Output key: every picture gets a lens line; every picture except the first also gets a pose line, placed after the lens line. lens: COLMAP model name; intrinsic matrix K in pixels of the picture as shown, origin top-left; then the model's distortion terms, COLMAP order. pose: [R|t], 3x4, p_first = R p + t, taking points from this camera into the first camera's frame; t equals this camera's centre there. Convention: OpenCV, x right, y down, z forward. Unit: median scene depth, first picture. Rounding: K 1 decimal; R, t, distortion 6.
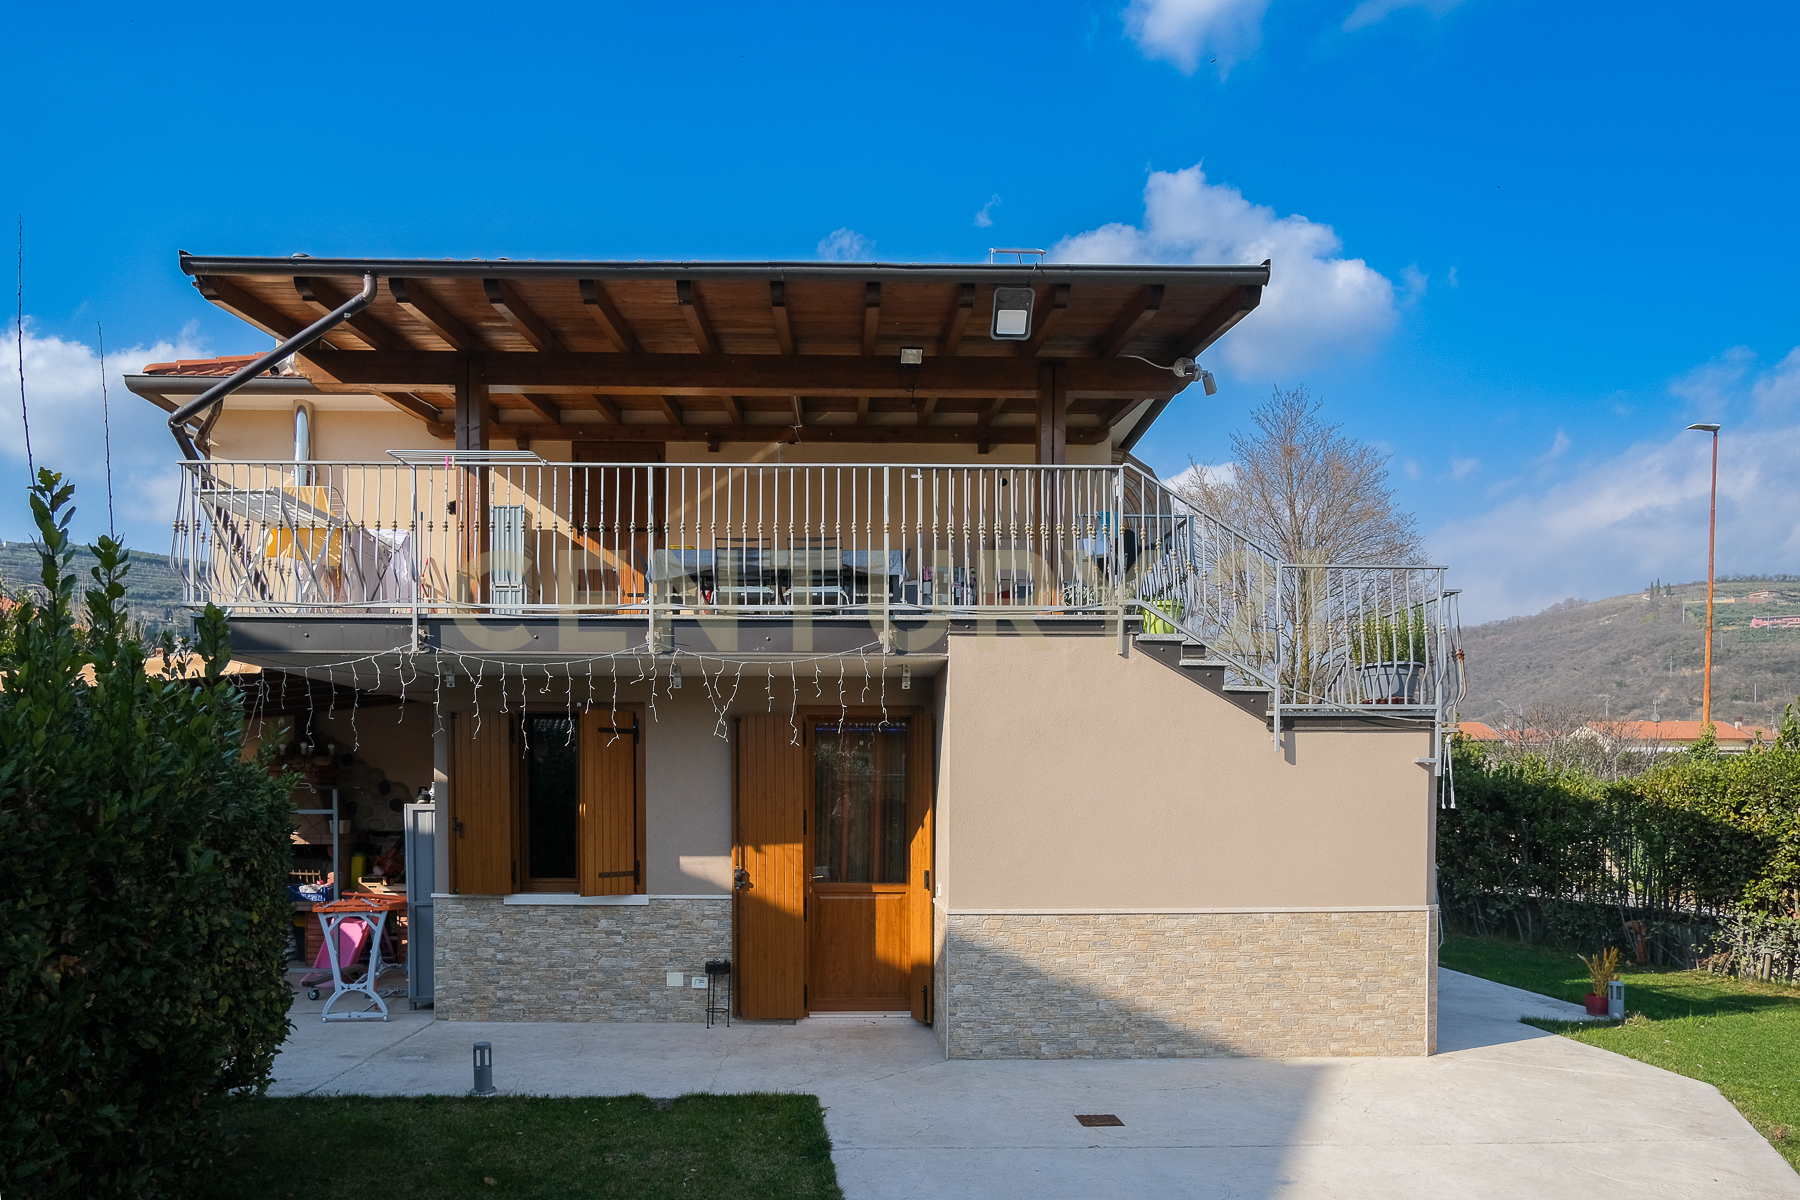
lens RADIAL K [[1191.7, 0, 899.6], [0, 1191.7, 637.0], [0, 0, 1]] dist [-0.008743, 0.008355]
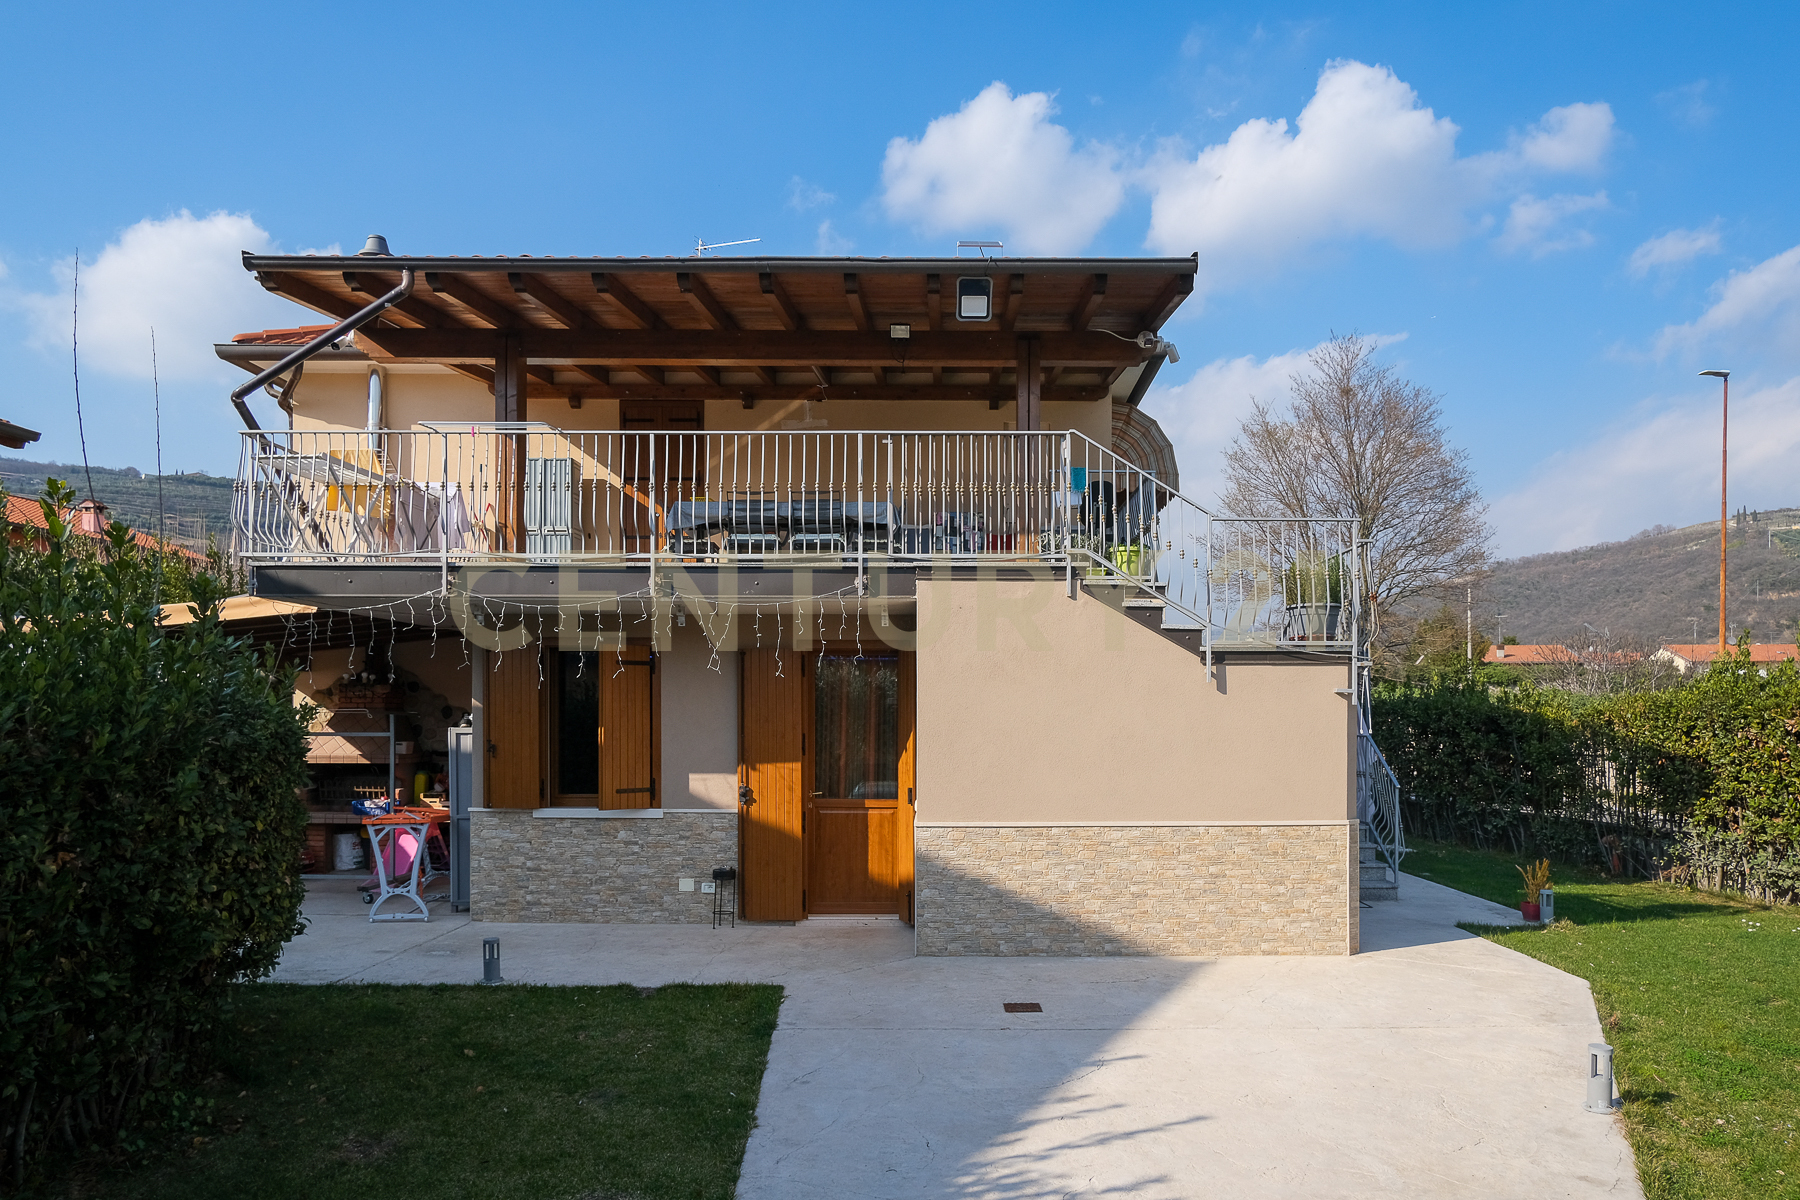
lens RADIAL K [[1159.2, 0, 1017.5], [0, 1159.2, 529.5], [0, 0, 1]] dist [-0.000595, -0.001847]
pose [[0.999983, 0.000486, -0.005876, 0.135167], [-0.000637, 0.999667, -0.025789, -0.020009], [0.005862, 0.025792, 0.999650, -0.102339]]
